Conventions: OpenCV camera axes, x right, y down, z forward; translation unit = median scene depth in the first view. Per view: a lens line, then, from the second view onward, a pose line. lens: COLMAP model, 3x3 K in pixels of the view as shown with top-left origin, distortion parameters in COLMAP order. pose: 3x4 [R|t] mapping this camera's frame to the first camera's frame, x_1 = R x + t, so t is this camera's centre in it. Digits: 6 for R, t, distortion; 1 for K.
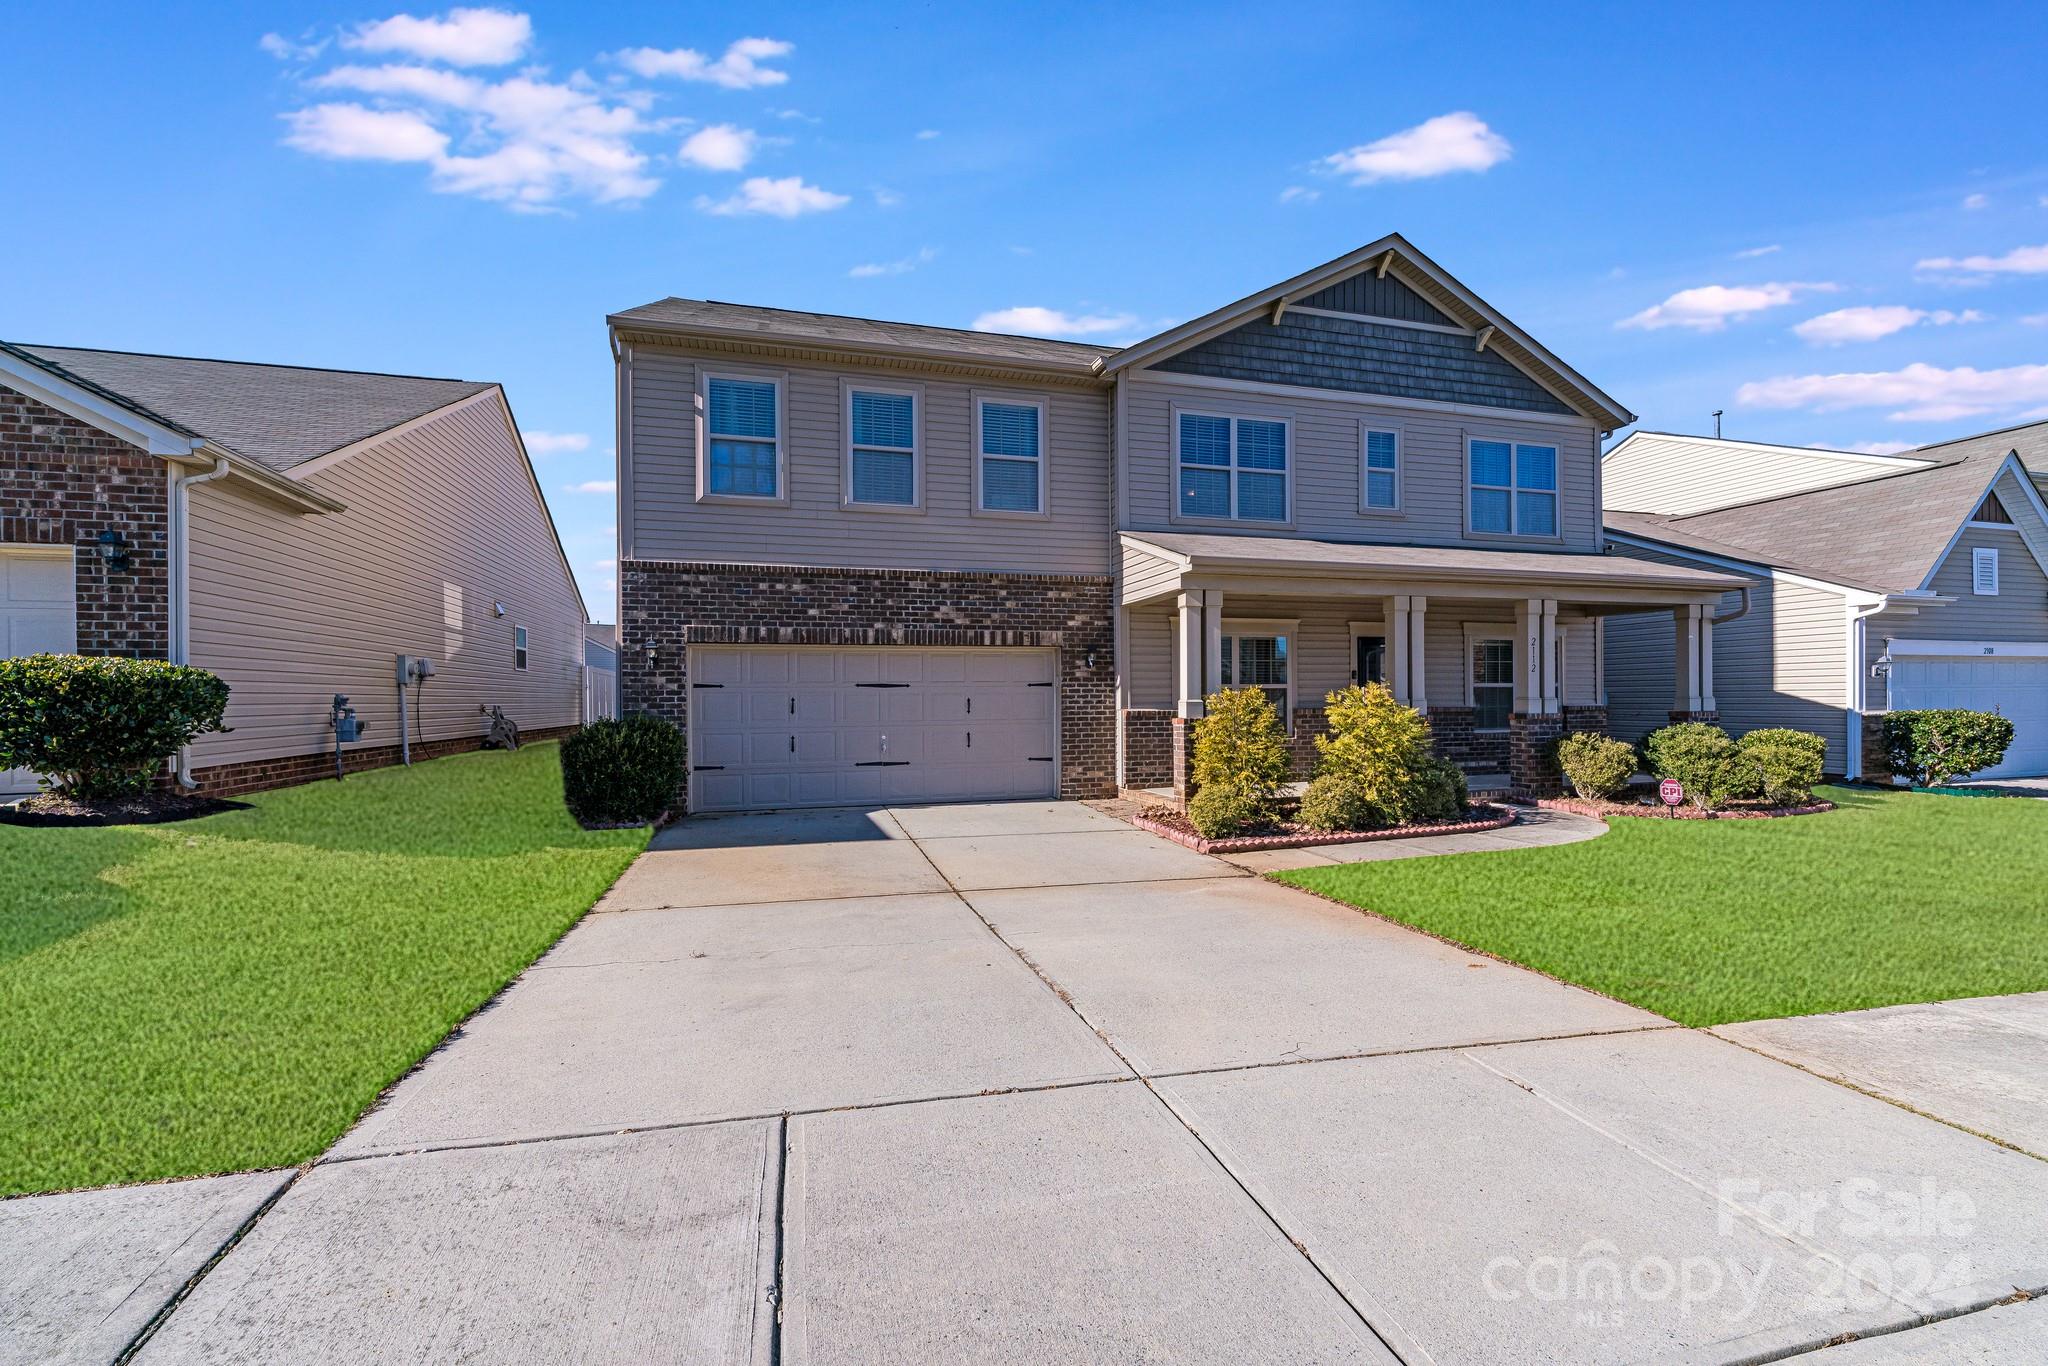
lens RADIAL K [[819.9, 0, 1024.0], [0, 819.9, 683.0], [0, 0, 1]] dist [0.001413, 0.000053]
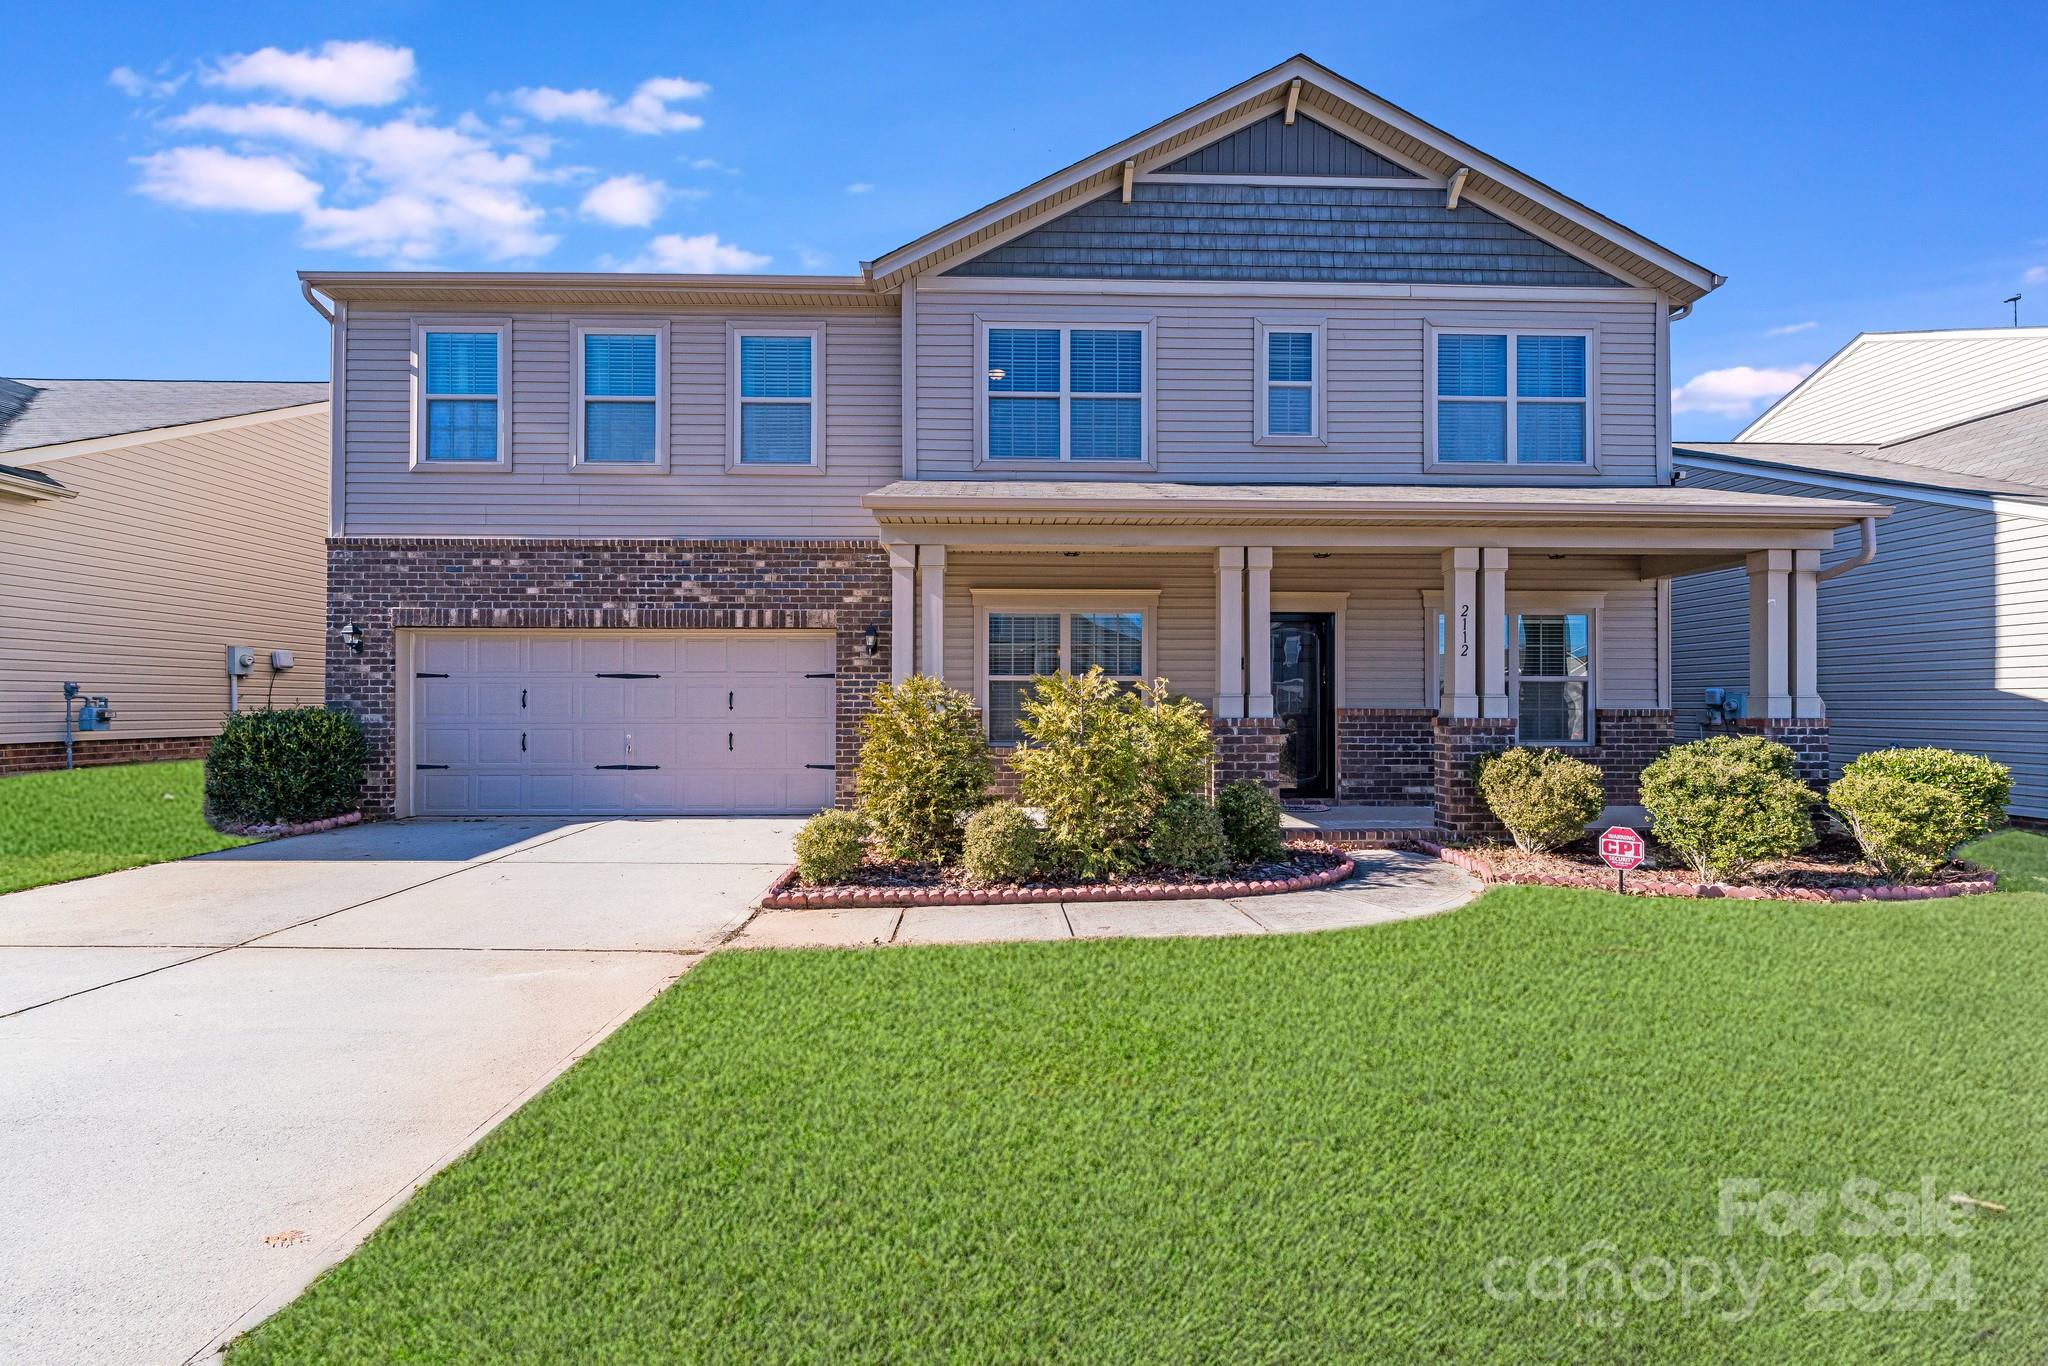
lens RADIAL K [[821.2, 0, 1011.0], [0, 821.2, 686.4], [0, 0, 1]] dist [0.000164, -0.000338]
pose [[0.970980, 0.003051, -0.239141, 0.418254], [-0.003248, 0.999995, -0.000429, 0.012803], [0.239138, 0.001193, 0.970985, 0.258524]]
